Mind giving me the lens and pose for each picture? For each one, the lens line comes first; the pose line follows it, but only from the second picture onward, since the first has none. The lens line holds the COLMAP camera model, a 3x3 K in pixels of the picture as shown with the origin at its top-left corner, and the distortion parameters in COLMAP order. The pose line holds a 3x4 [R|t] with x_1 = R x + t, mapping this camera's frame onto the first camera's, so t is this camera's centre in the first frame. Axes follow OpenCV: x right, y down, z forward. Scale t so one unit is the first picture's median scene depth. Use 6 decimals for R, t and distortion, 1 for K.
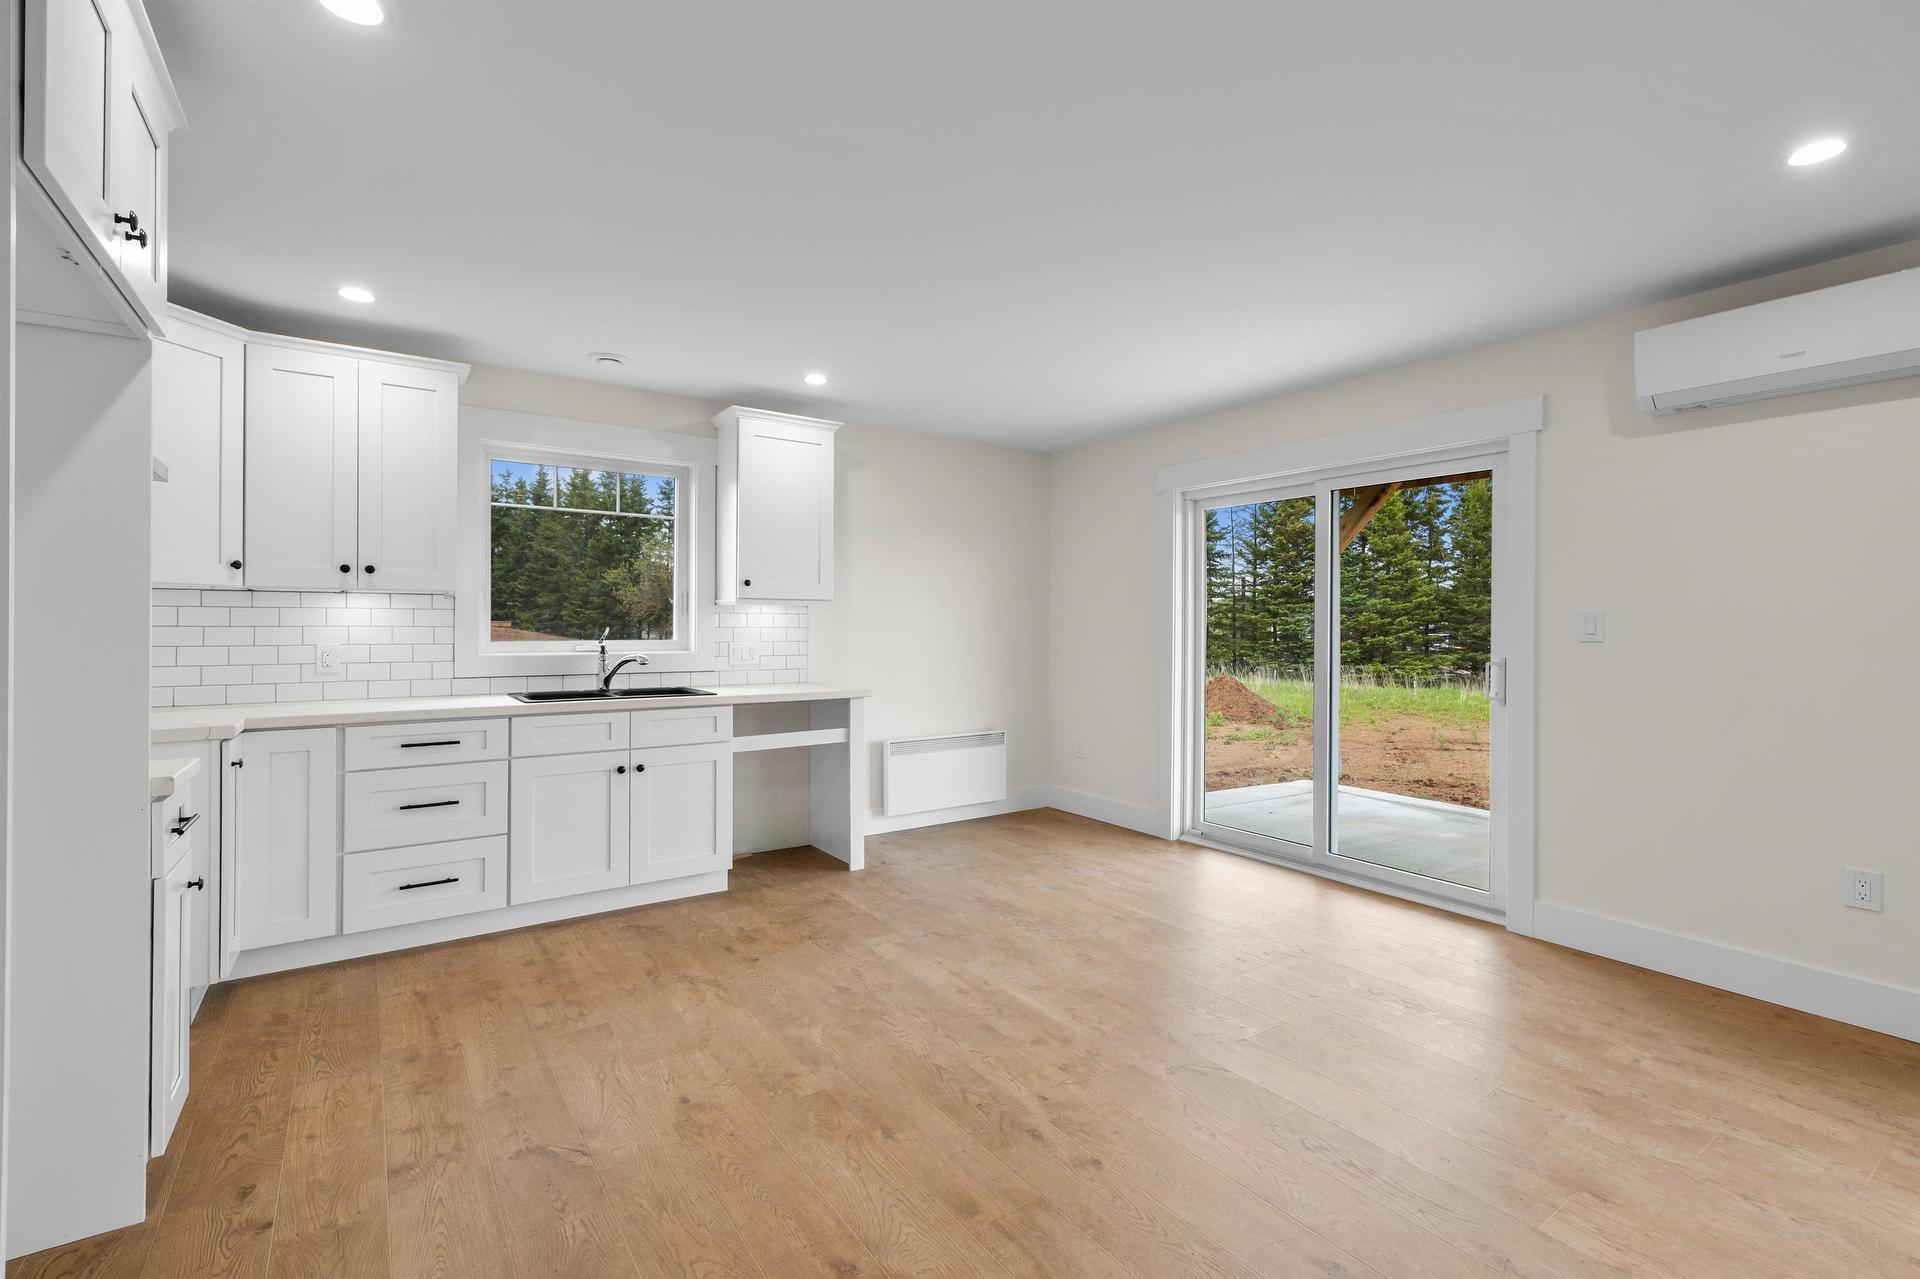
lens RADIAL K [[850.0, 0, 948.2], [0, 850.0, 615.5], [0, 0, 1]] dist [0.004793, 0.000507]
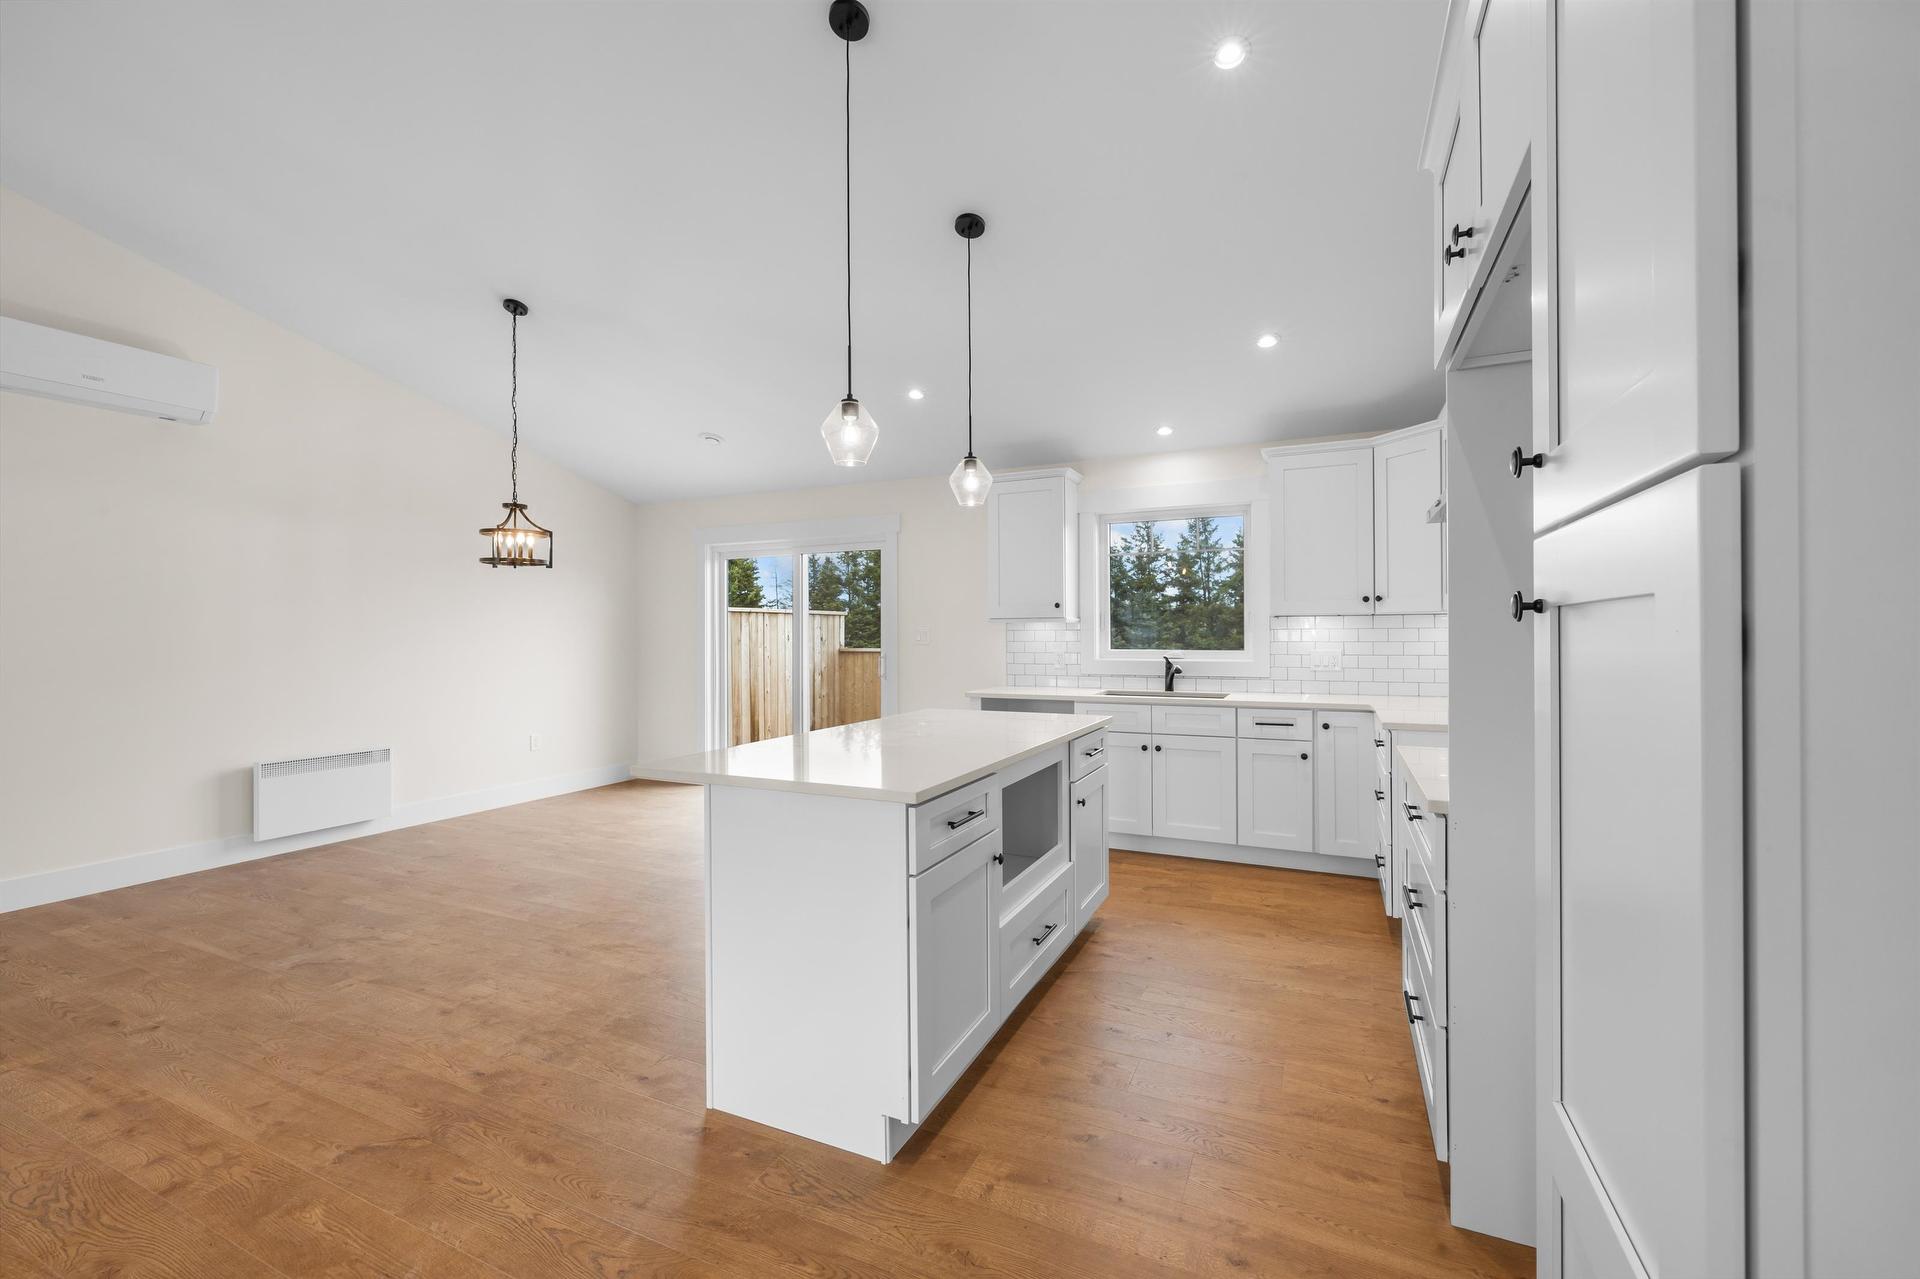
lens RADIAL K [[799.8, 0, 944.2], [0, 799.8, 633.4], [0, 0, 1]] dist [0.001089, 0.000247]
pose [[0.505770, -0.009194, -0.862619, 0.609049], [0.011851, 0.999923, -0.003709, 0.002694], [0.862587, -0.008346, 0.505840, 0.103773]]
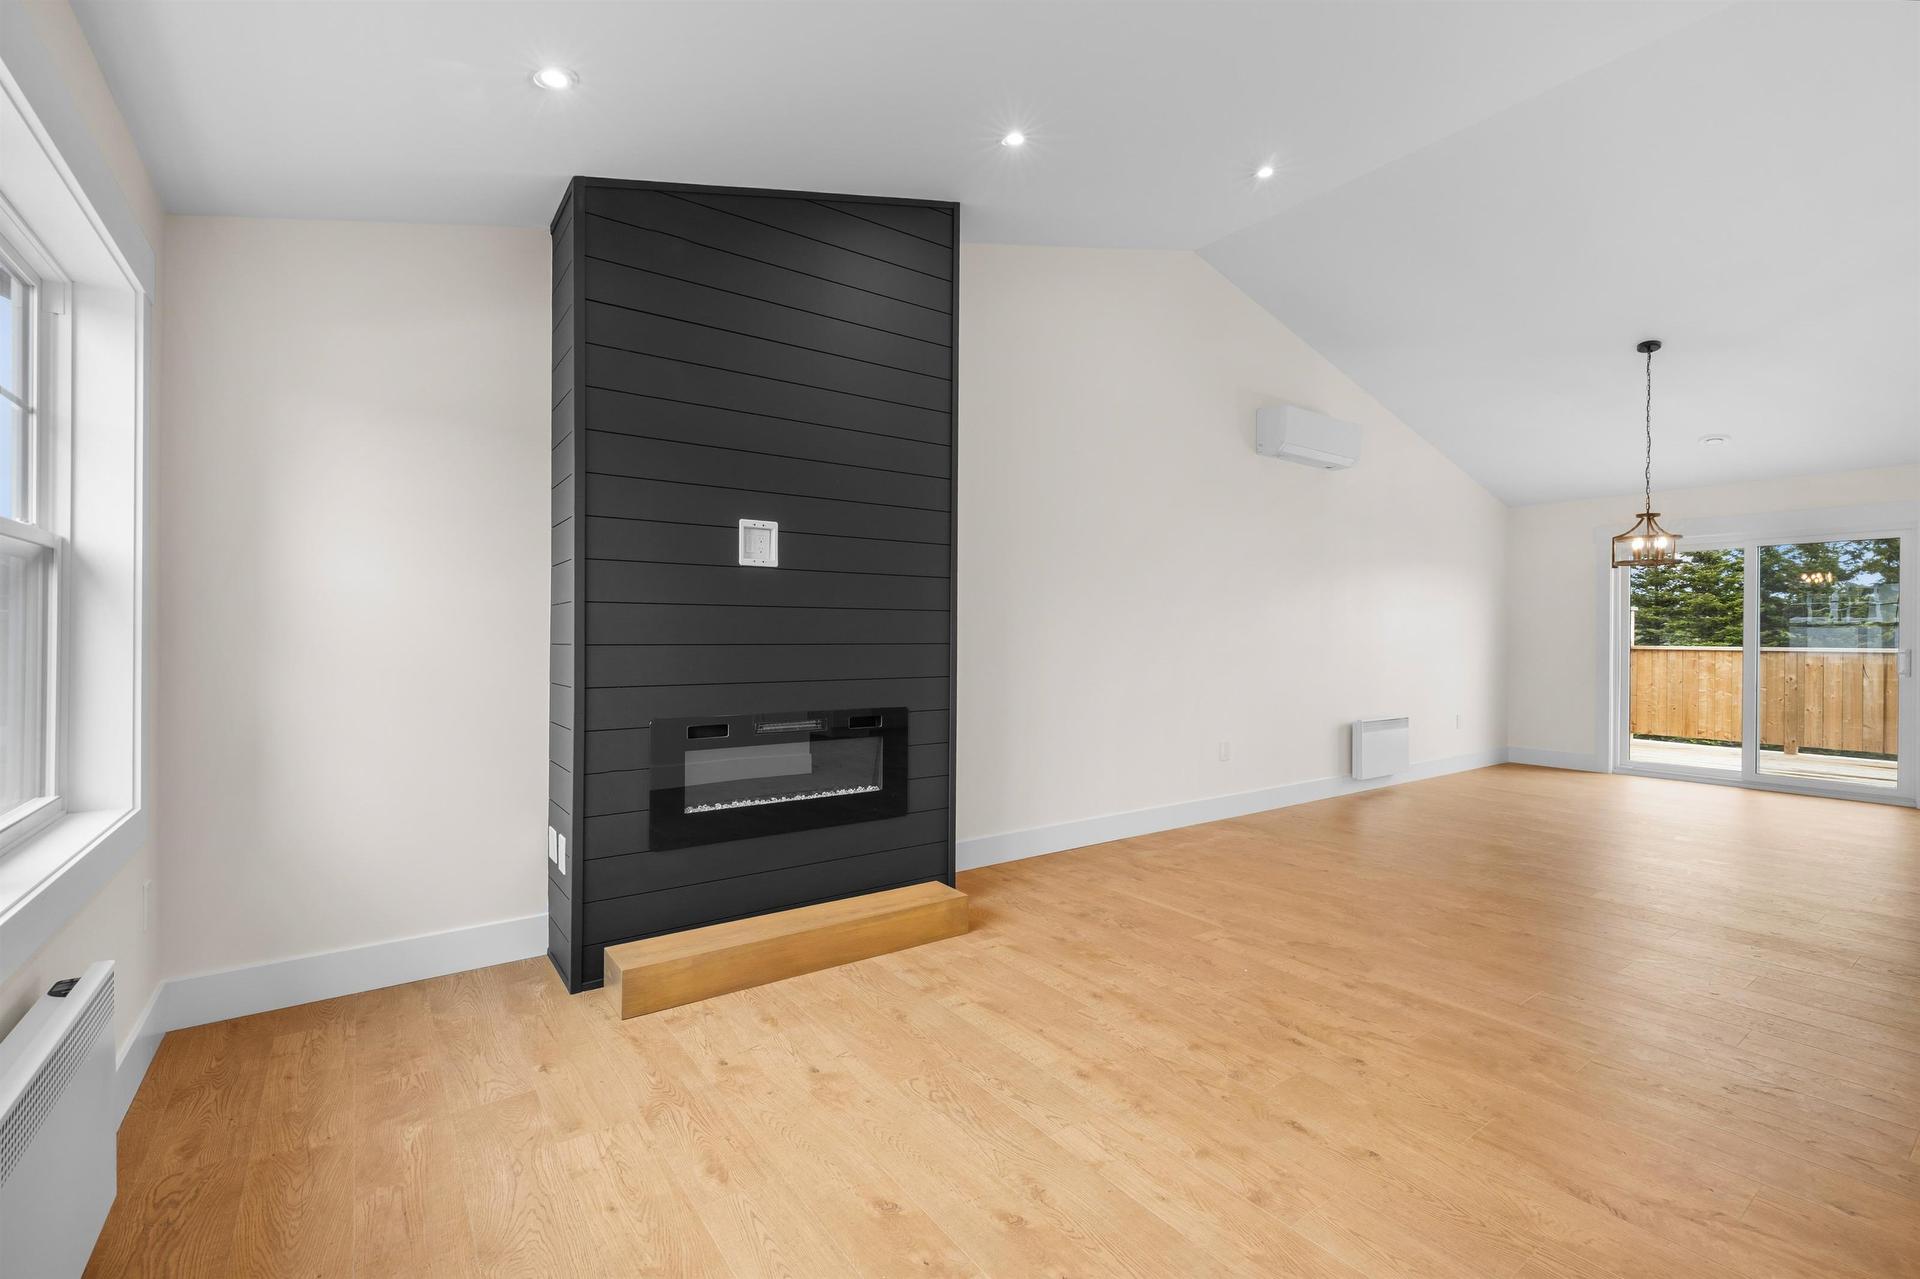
lens RADIAL K [[829.4, 0, 957.0], [0, 829.4, 633.7], [0, 0, 1]] dist [0.002935, 0.000496]
pose [[0.031346, -0.006381, -0.999488, 0.686052], [-0.000077, 0.999980, -0.006386, 0.019700], [0.999509, 0.000277, 0.031345, -1.220023]]
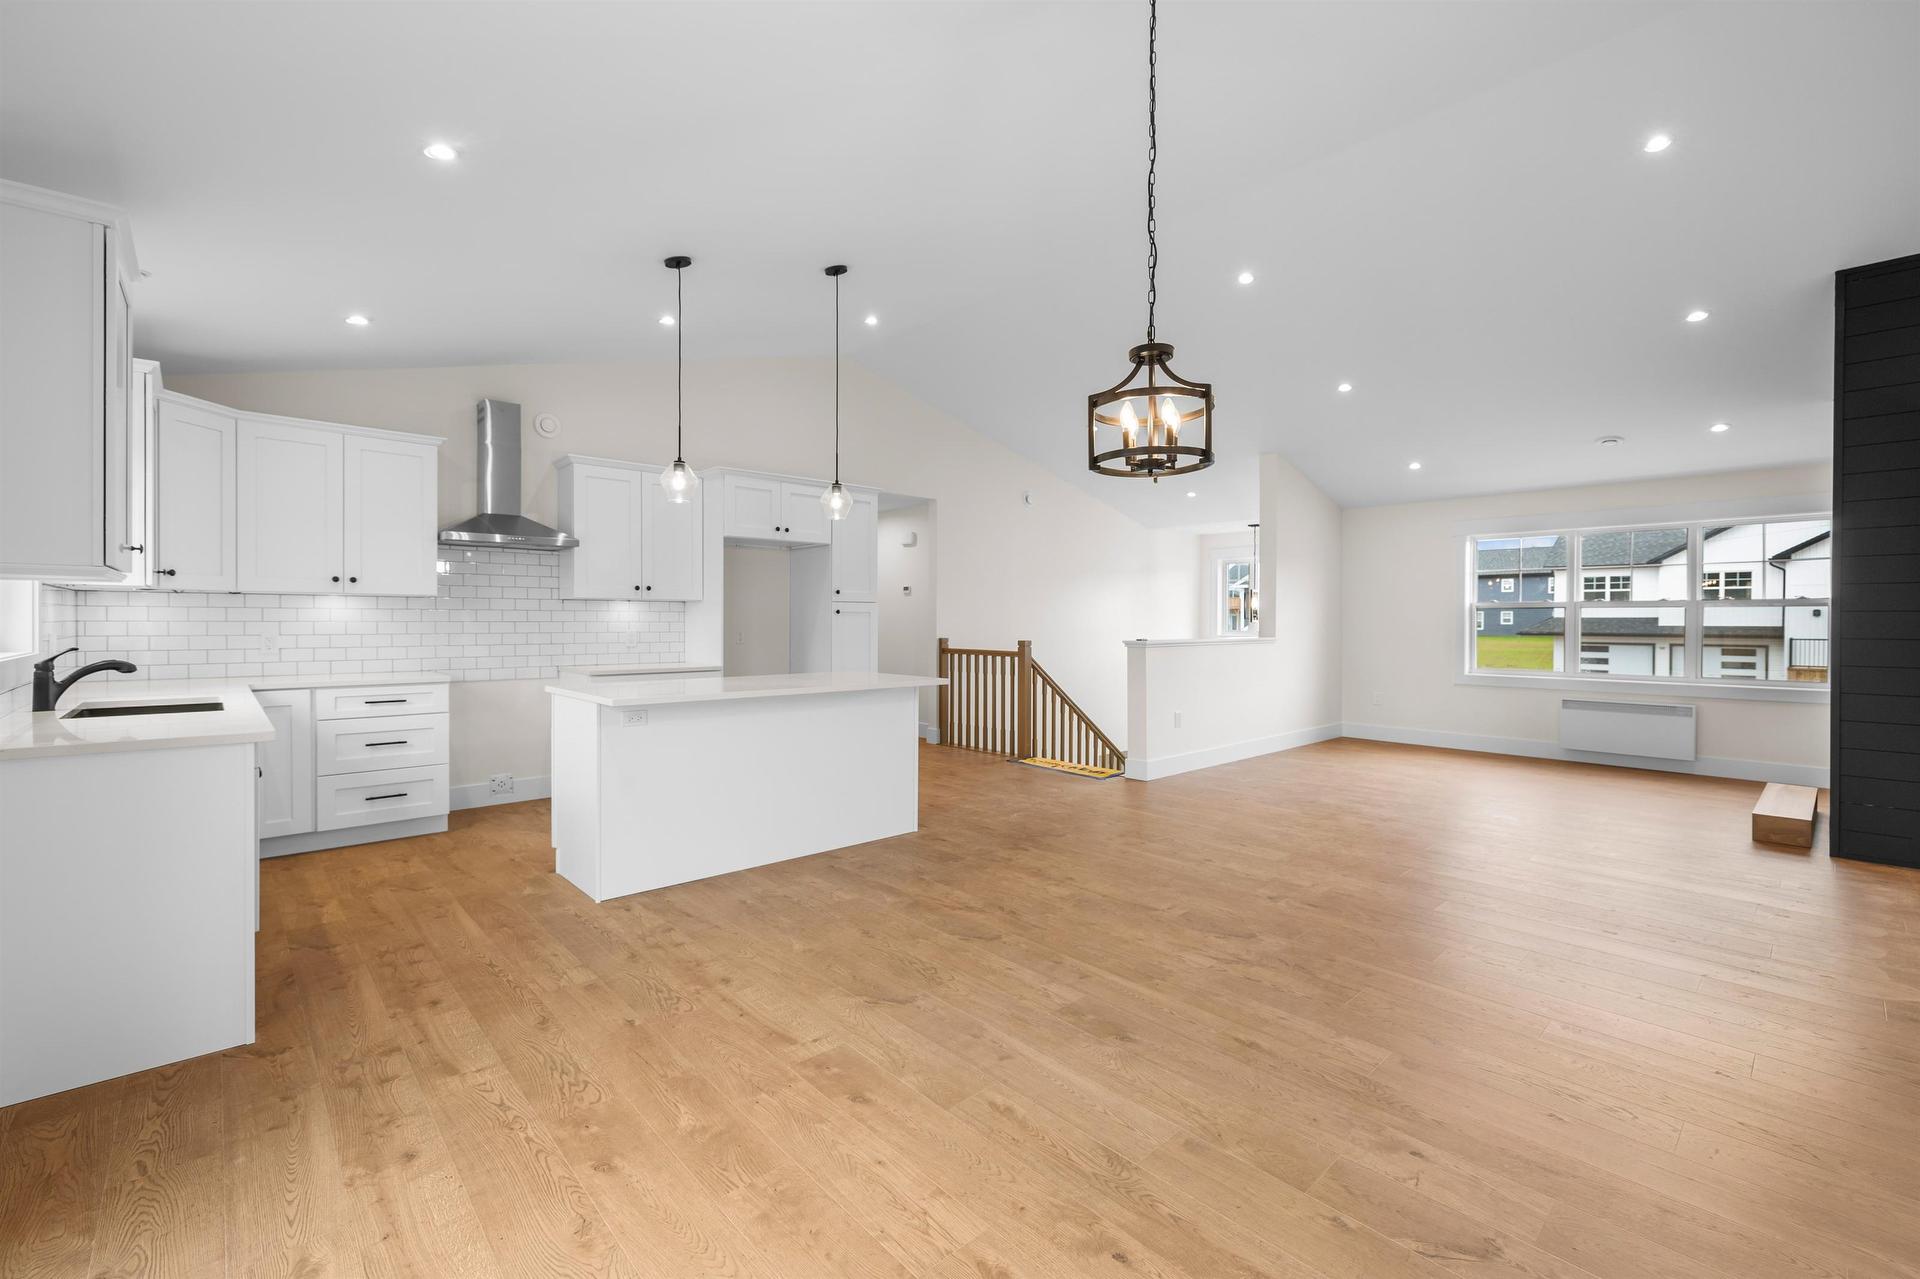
lens RADIAL K [[799.8, 0, 944.2], [0, 799.8, 633.4], [0, 0, 1]] dist [0.001089, 0.000247]
pose [[-0.139623, -0.023847, 0.989918, -1.514361], [-0.008640, 0.999701, 0.022864, 0.001226], [-0.990167, -0.005361, -0.139787, 0.425467]]
